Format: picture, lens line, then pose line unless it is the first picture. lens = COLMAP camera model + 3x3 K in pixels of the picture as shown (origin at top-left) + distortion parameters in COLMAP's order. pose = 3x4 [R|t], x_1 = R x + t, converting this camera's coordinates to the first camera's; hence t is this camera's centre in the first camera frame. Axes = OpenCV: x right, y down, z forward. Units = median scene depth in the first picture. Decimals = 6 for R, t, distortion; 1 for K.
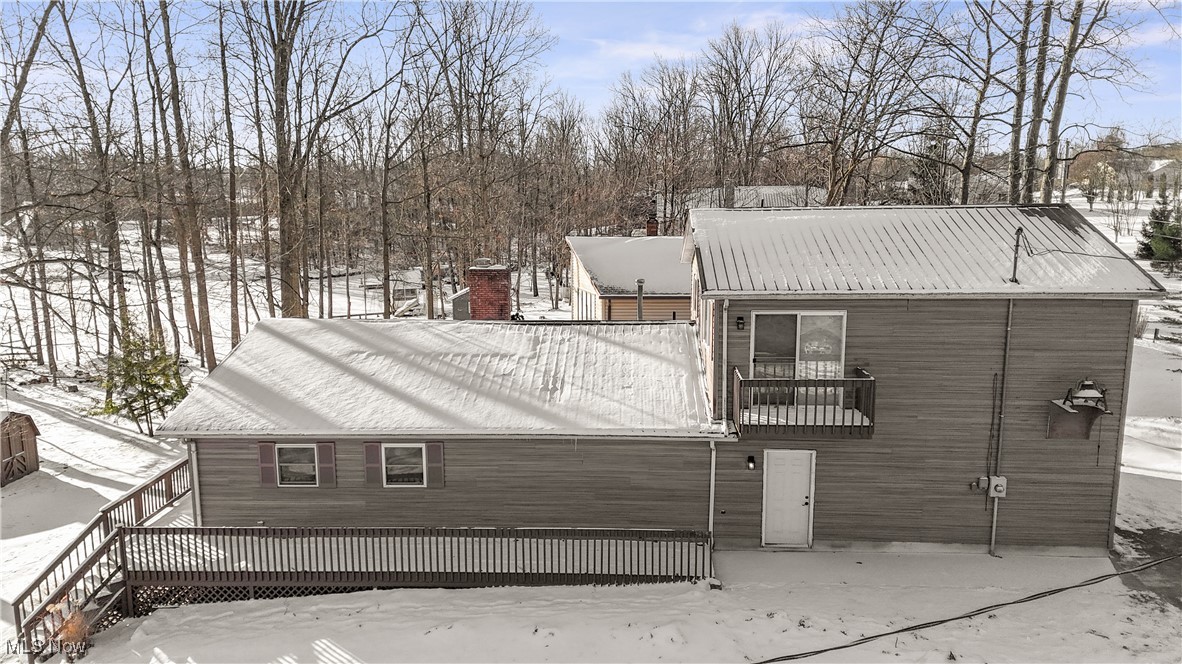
lens RADIAL K [[856.7, 0, 590.0], [0, 856.7, 337.1], [0, 0, 1]] dist [0.079859, -0.060975]
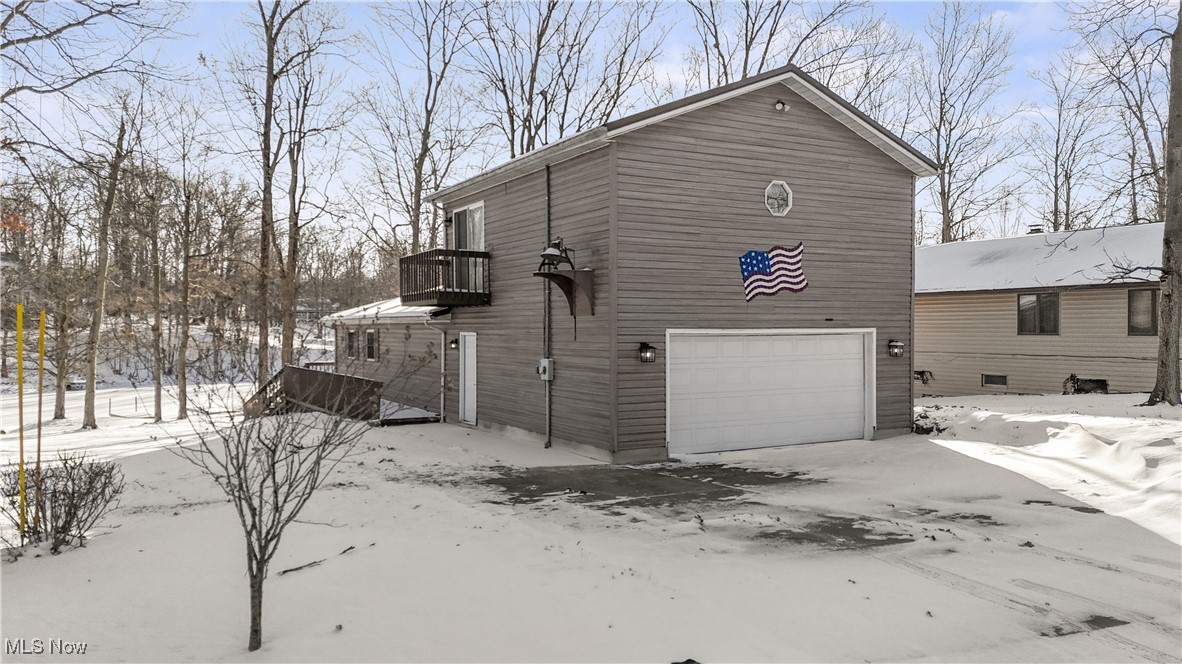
lens RADIAL K [[856.7, 0, 586.0], [0, 856.7, 334.5], [0, 0, 1]] dist [0.079859, -0.060975]
pose [[0.535020, 0.009298, -0.844788, 1.225831], [-0.143585, 0.986393, -0.080078, 0.195278], [0.832548, 0.164142, 0.529075, 0.522384]]
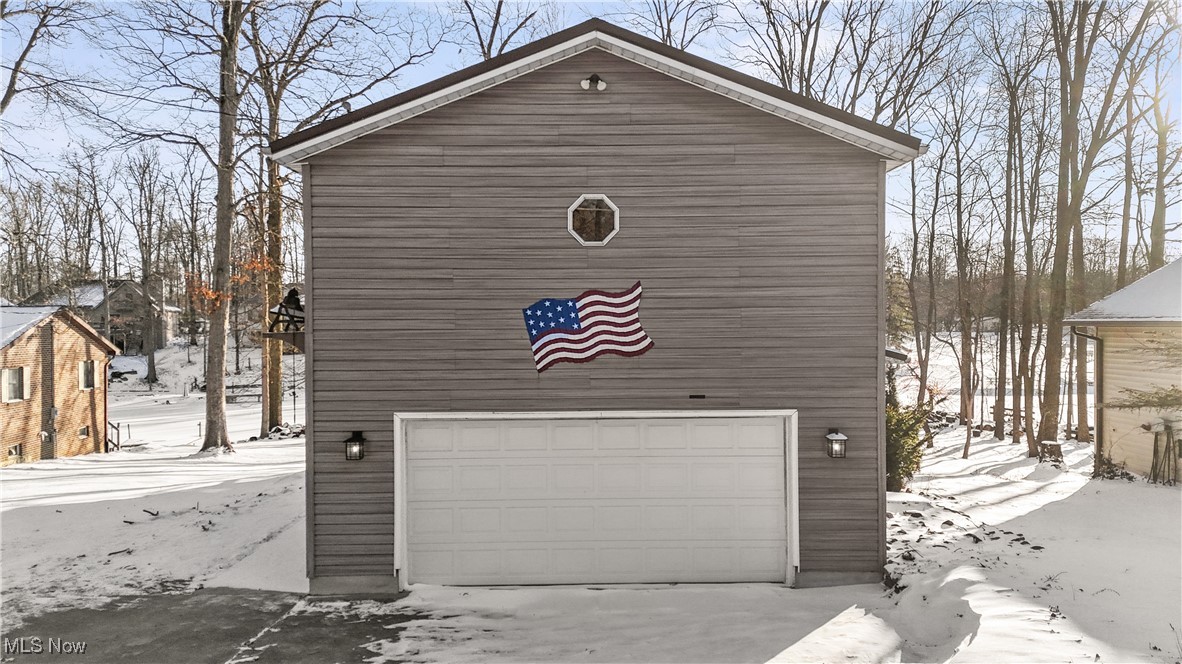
lens RADIAL K [[856.7, 0, 590.6], [0, 856.7, 326.9], [0, 0, 1]] dist [0.079859, -0.060975]
pose [[0.061928, 0.007982, -0.998049, 1.180841], [-0.165772, 0.986161, -0.002399, 0.035430], [0.984218, 0.165597, 0.062394, 1.099093]]
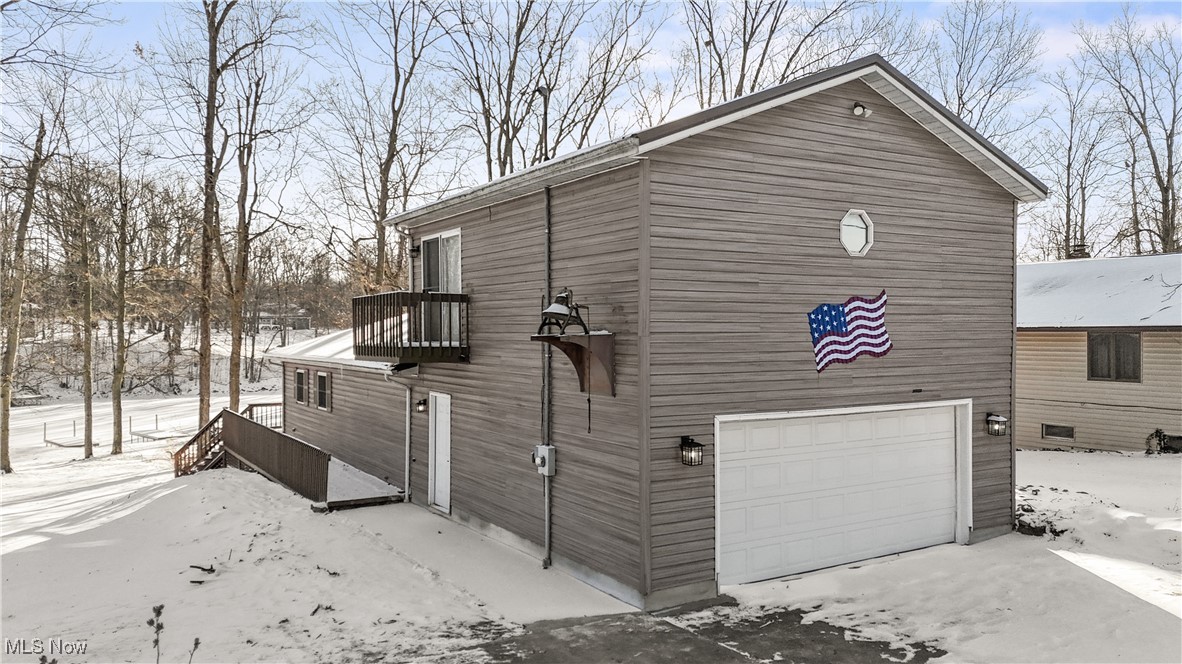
lens RADIAL K [[856.7, 0, 584.0], [0, 856.7, 330.2], [0, 0, 1]] dist [0.079859, -0.060975]
pose [[0.560214, 0.004755, -0.828334, 1.018401], [-0.141633, 0.985808, -0.090129, 0.122319], [0.816150, 0.167811, 0.552937, 0.605090]]
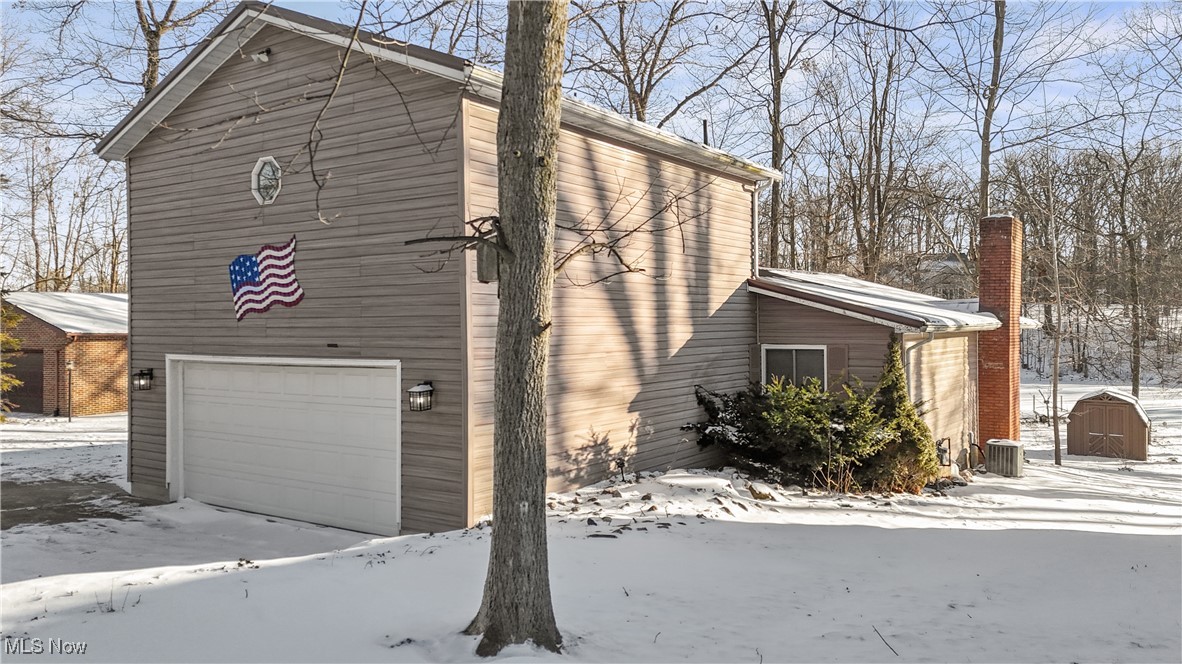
lens RADIAL K [[856.7, 0, 591.7], [0, 856.7, 314.4], [0, 0, 1]] dist [0.079859, -0.060975]
pose [[-0.522401, 0.003913, -0.852691, 1.016493], [-0.136066, 0.986794, 0.087889, -0.030698], [0.841774, 0.161935, -0.514969, 1.682256]]
